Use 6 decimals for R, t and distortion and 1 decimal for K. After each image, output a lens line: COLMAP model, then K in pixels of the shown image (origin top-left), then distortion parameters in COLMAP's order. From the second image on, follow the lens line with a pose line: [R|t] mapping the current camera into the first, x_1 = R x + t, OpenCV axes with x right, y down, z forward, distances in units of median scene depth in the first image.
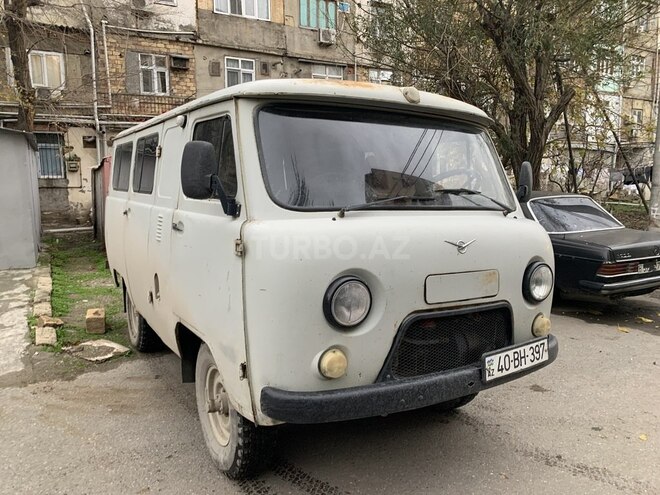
lens RADIAL K [[507.5, 0, 328.4], [0, 507.5, 249.4], [0, 0, 1]] dist [0.004172, -0.002592]
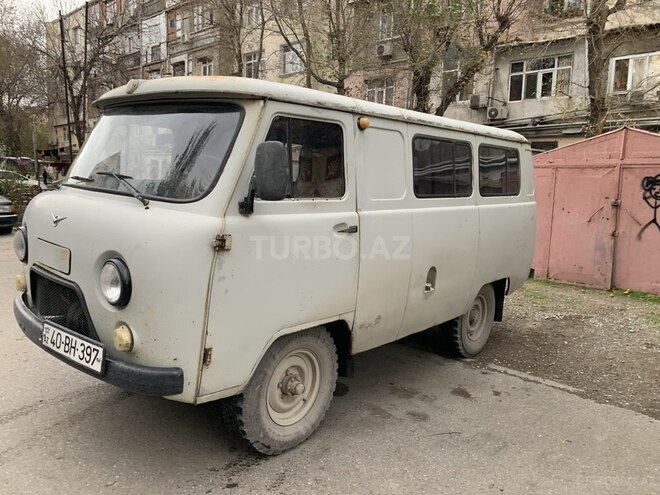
lens RADIAL K [[497.7, 0, 318.7], [0, 497.7, 246.8], [0, 0, 1]] dist [0.007591, -0.002952]
pose [[0.287240, 0.136918, -0.948023, 0.681982], [-0.157352, 0.983030, 0.094298, -0.066837], [0.944846, 0.122087, 0.303910, 0.557391]]
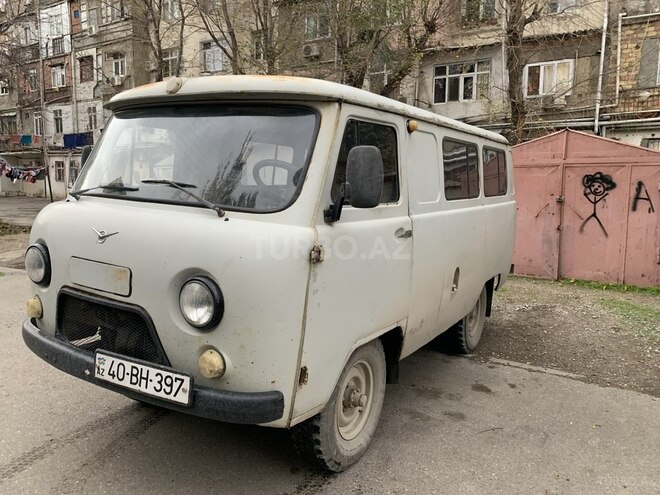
lens RADIAL K [[499.9, 0, 323.9], [0, 499.9, 250.1], [0, 0, 1]] dist [0.004450, 0.002457]
pose [[0.454141, 0.127016, -0.881829, 0.608871], [-0.133183, 0.988342, 0.073768, -0.050495], [0.880919, 0.083943, 0.465763, 0.423062]]
